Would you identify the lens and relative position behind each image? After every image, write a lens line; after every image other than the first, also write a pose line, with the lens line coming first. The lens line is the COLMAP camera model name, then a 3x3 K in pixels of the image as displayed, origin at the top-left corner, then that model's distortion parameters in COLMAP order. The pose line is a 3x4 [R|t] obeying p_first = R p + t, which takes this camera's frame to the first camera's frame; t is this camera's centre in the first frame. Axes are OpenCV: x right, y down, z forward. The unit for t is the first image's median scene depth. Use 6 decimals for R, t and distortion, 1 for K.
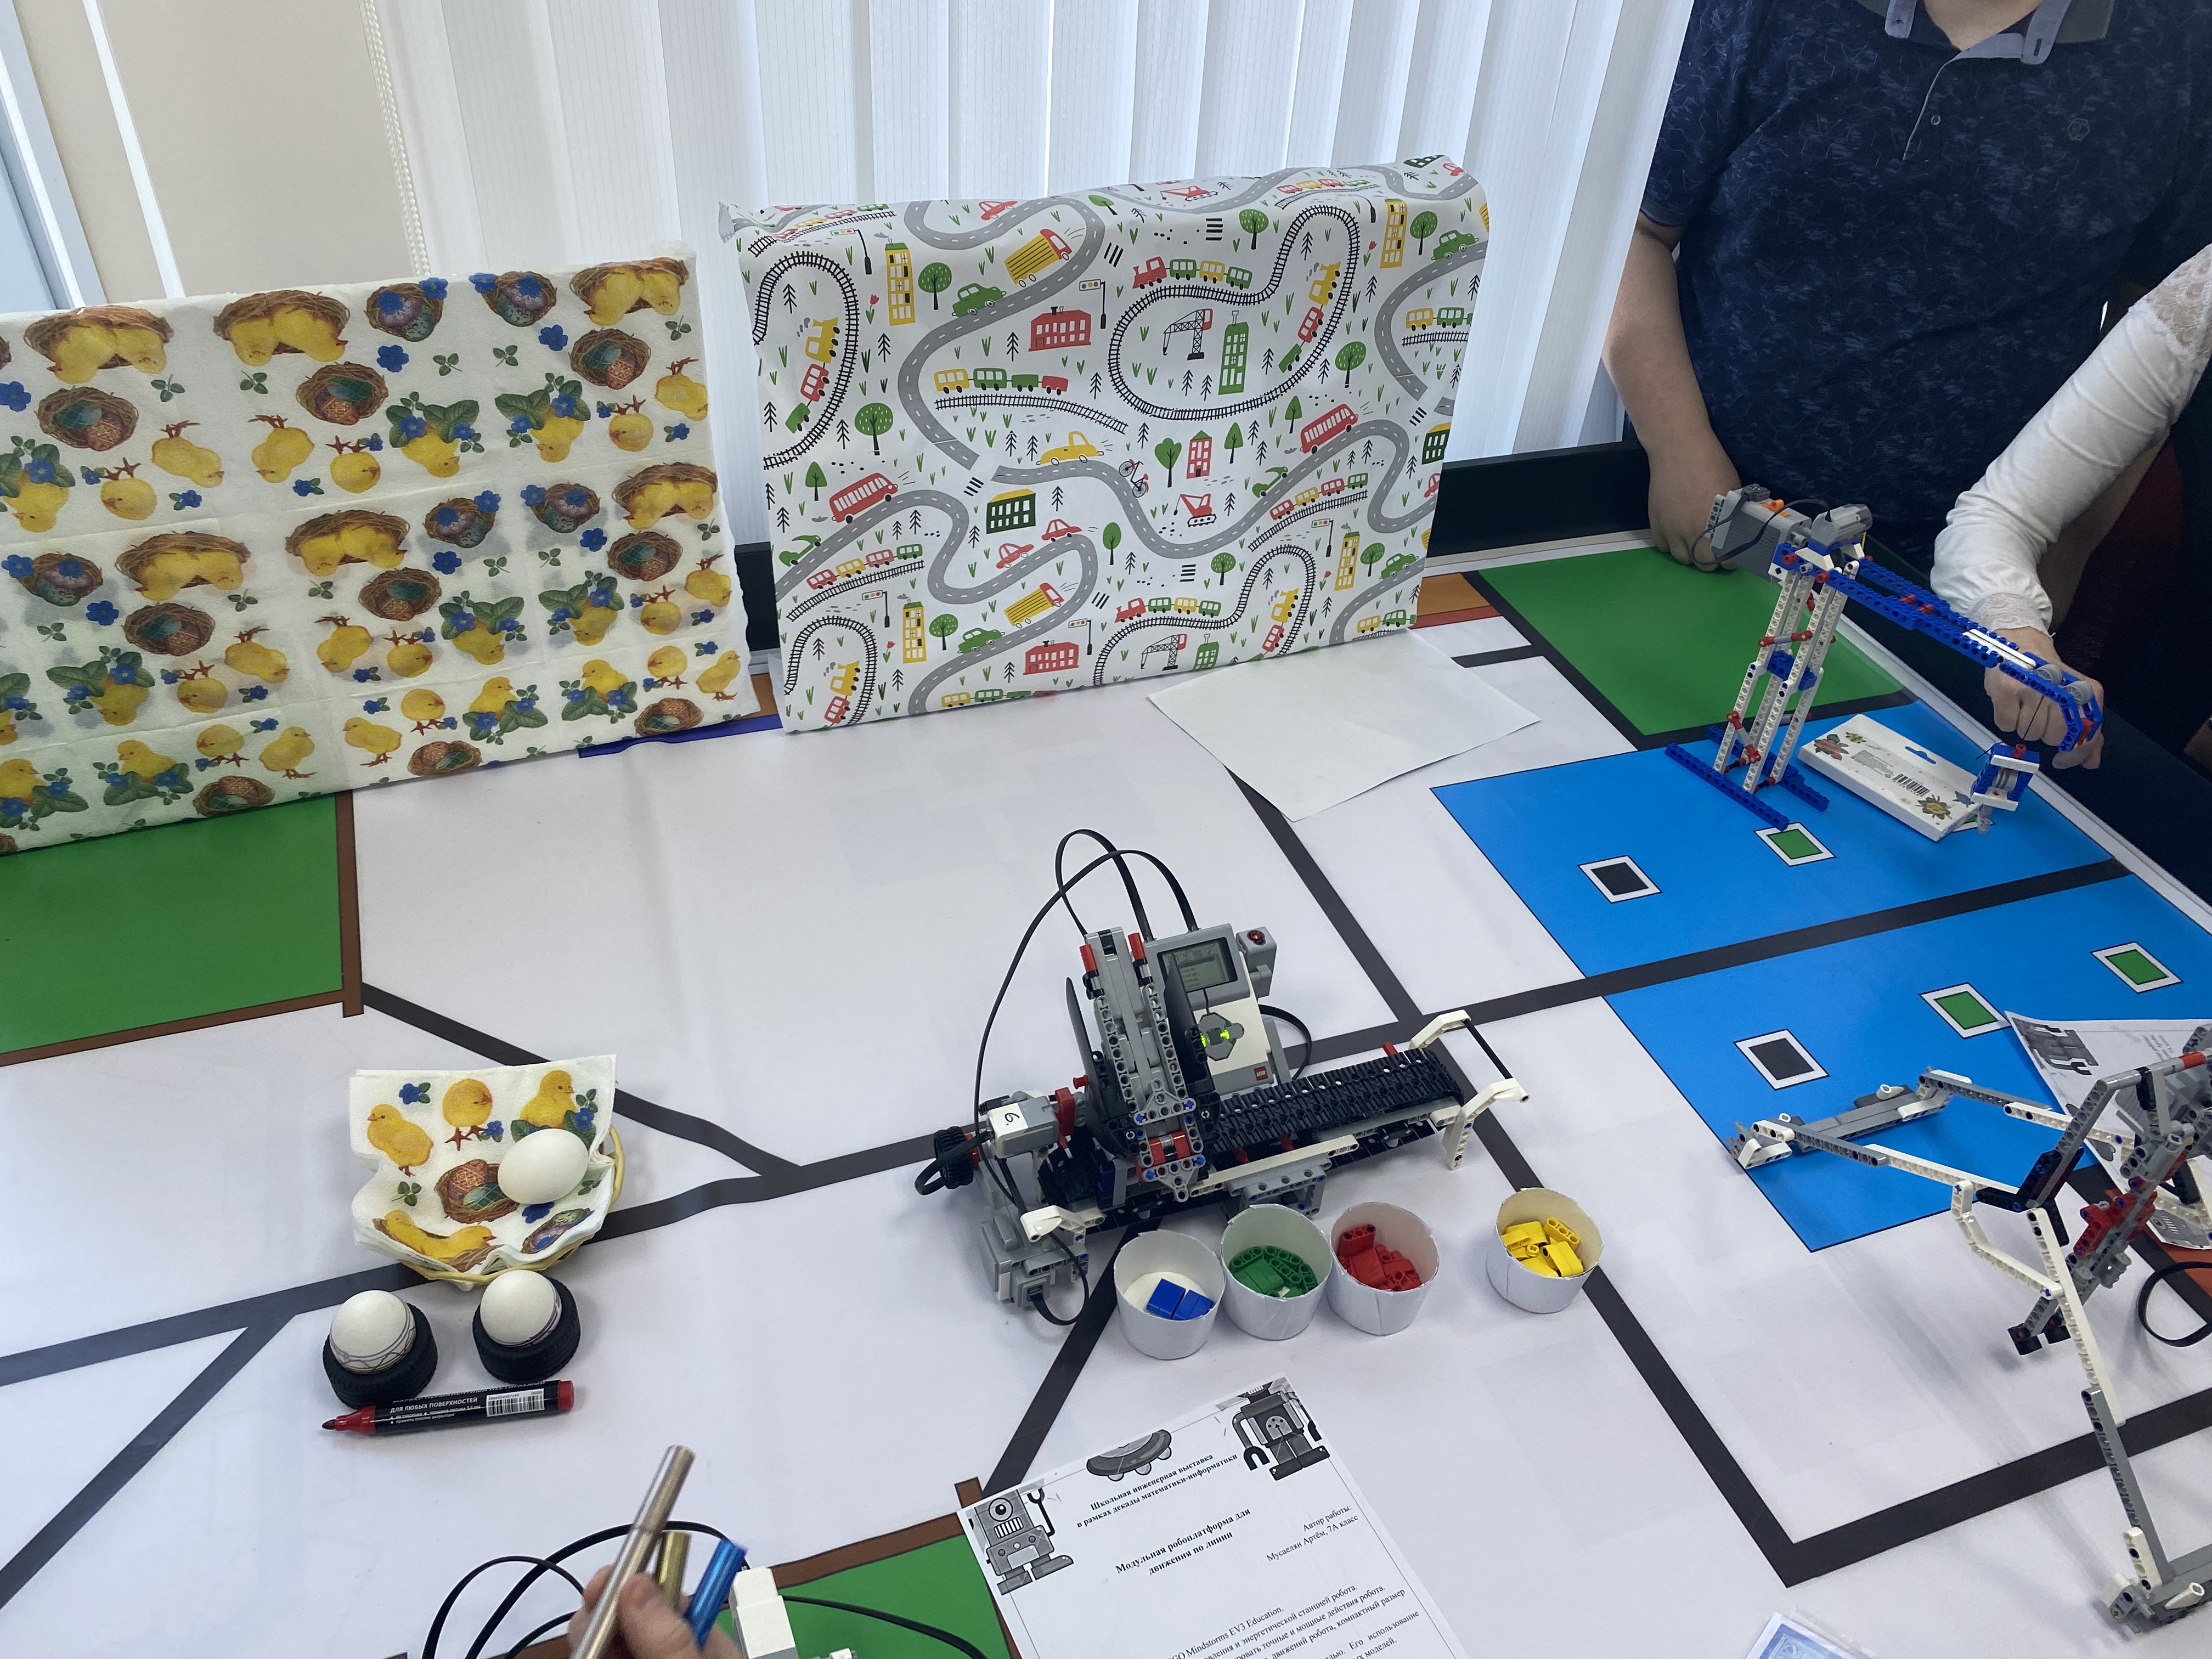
lens RADIAL K [[1693.7, 0, 1118.1], [0, 1693.7, 804.6], [0, 0, 1]] dist [0.044553, -0.057752]
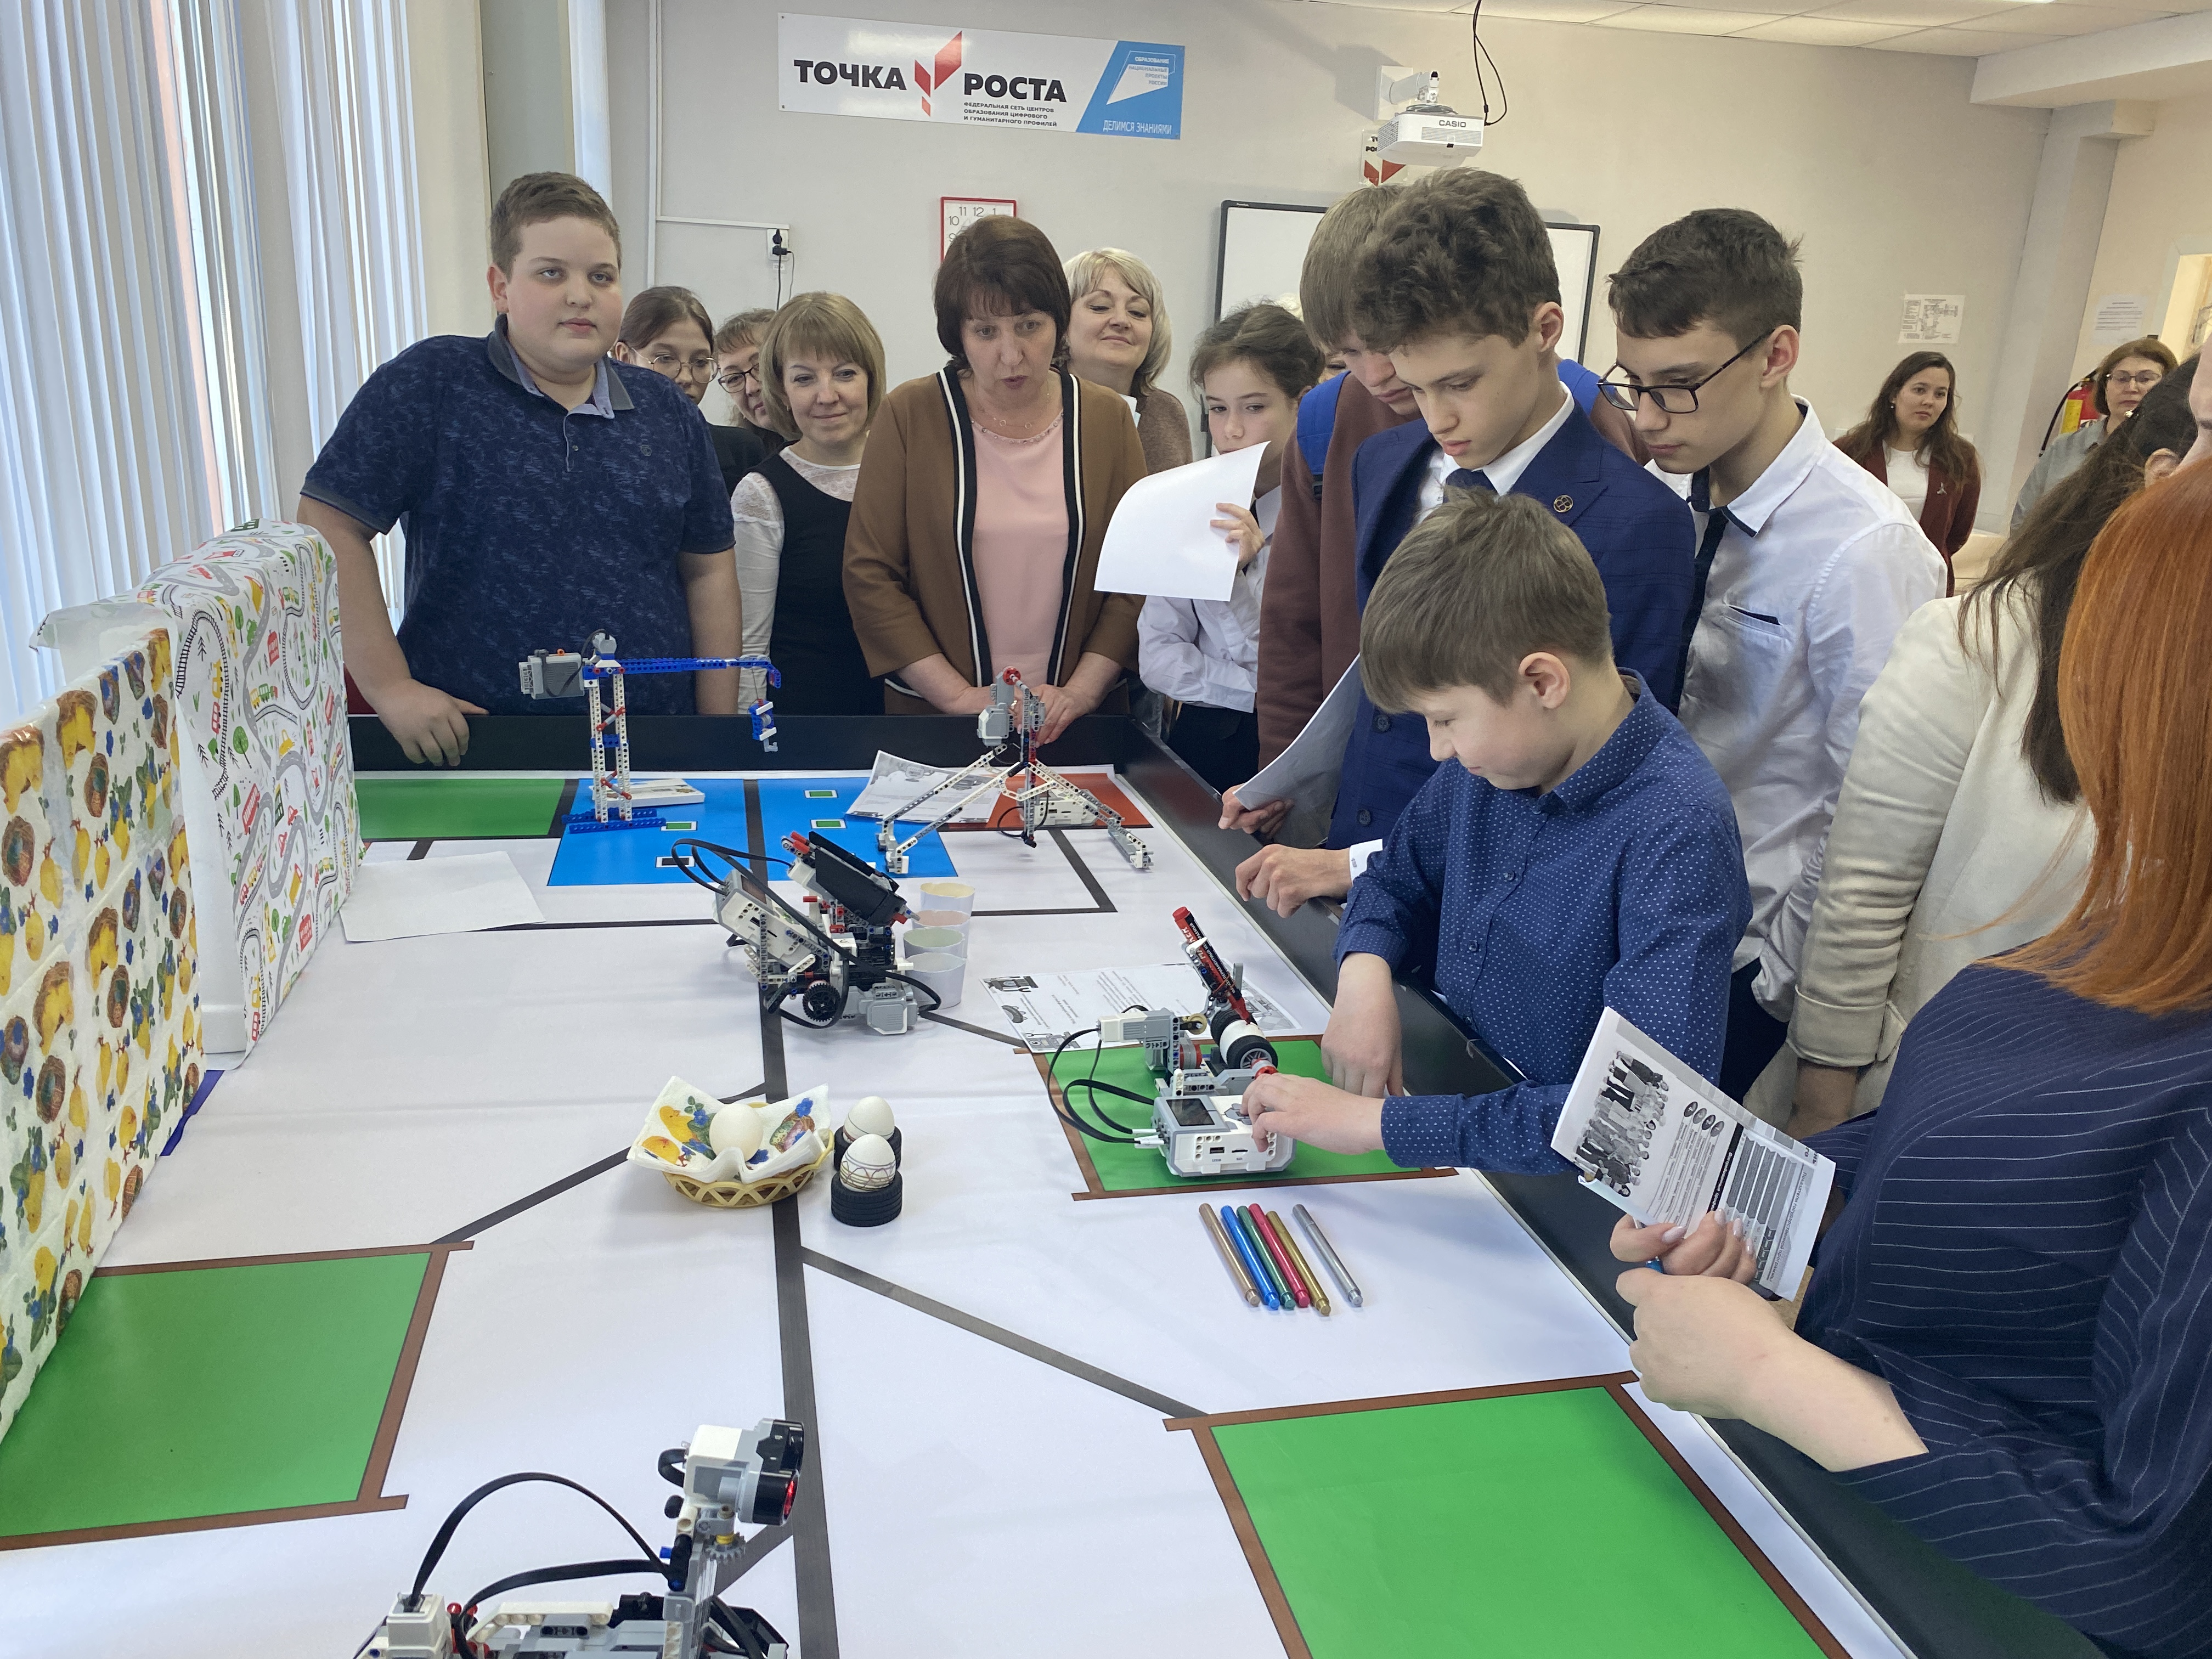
lens RADIAL K [[1693.7, 0, 1117.8], [0, 1693.7, 820.2], [0, 0, 1]] dist [0.044553, -0.057752]
pose [[0.141454, -0.332331, 0.932495, -1.428664], [0.584599, 0.788220, 0.192232, -0.064109], [-0.798896, 0.517944, 0.305778, 0.208158]]
